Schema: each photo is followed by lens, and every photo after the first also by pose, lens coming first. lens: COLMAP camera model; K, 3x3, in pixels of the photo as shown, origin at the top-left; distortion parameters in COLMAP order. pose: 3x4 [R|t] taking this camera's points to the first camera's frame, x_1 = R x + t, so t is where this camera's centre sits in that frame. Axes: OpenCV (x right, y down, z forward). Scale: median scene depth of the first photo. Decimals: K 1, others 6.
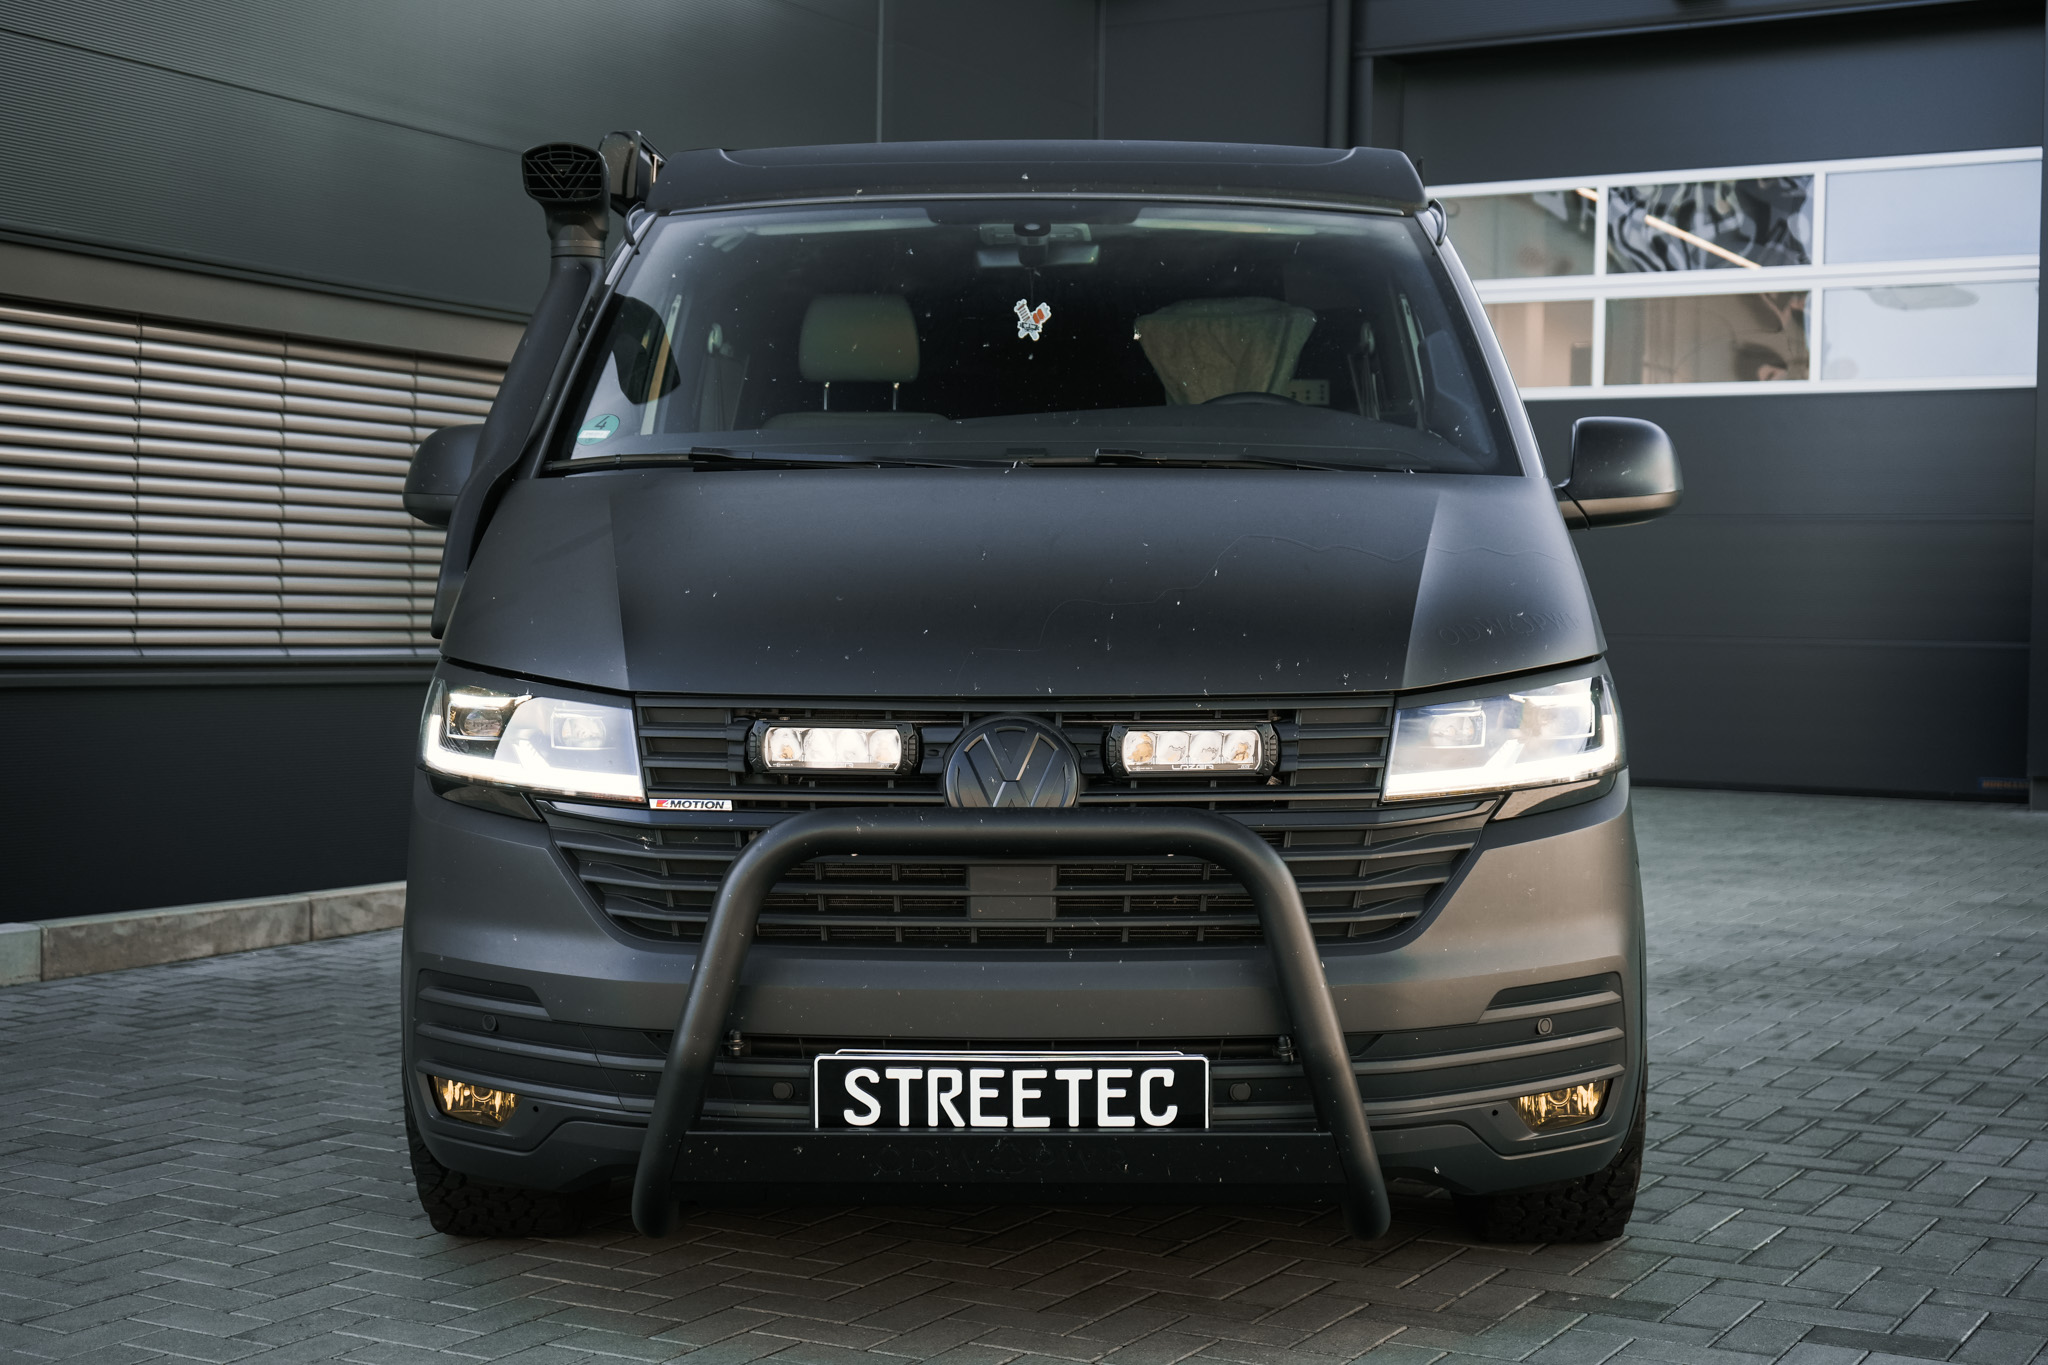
lens RADIAL K [[2818.0, 0, 1023.4], [0, 2818.0, 684.4], [0, 0, 1]] dist [-0.044065, 0.000000]
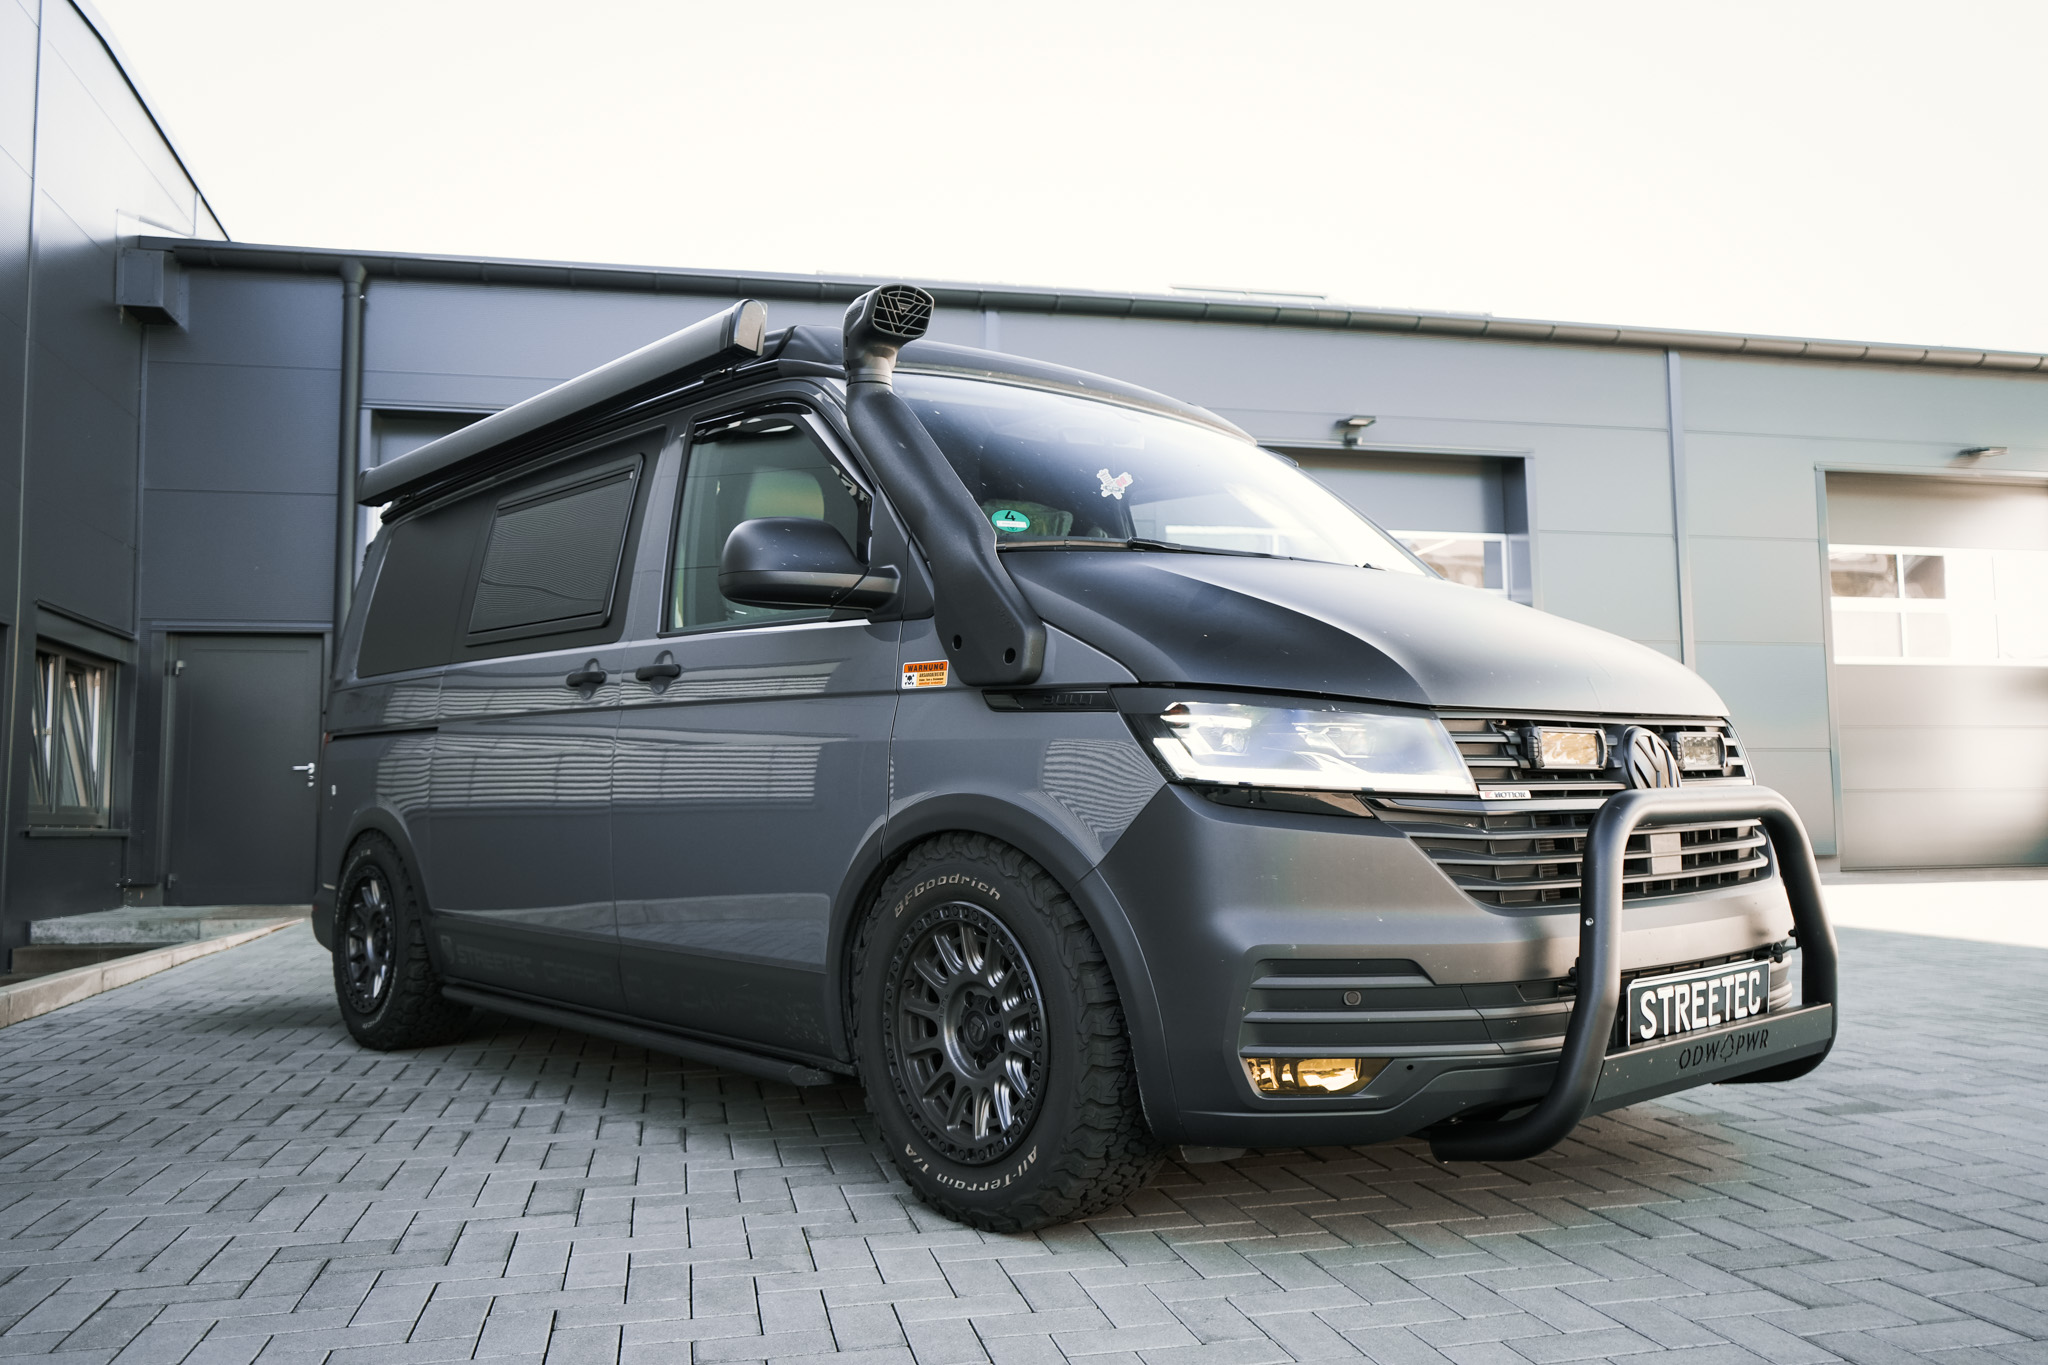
lens RADIAL K [[1631.8, 0, 1027.3], [0, 1631.8, 674.8], [0, 0, 1]] dist [-0.020622, 0.015922]
pose [[0.738053, 0.034344, 0.673868, -0.772335], [0.042216, 0.994397, -0.096917, 0.052111], [-0.673421, 0.099977, 0.732468, 0.631696]]
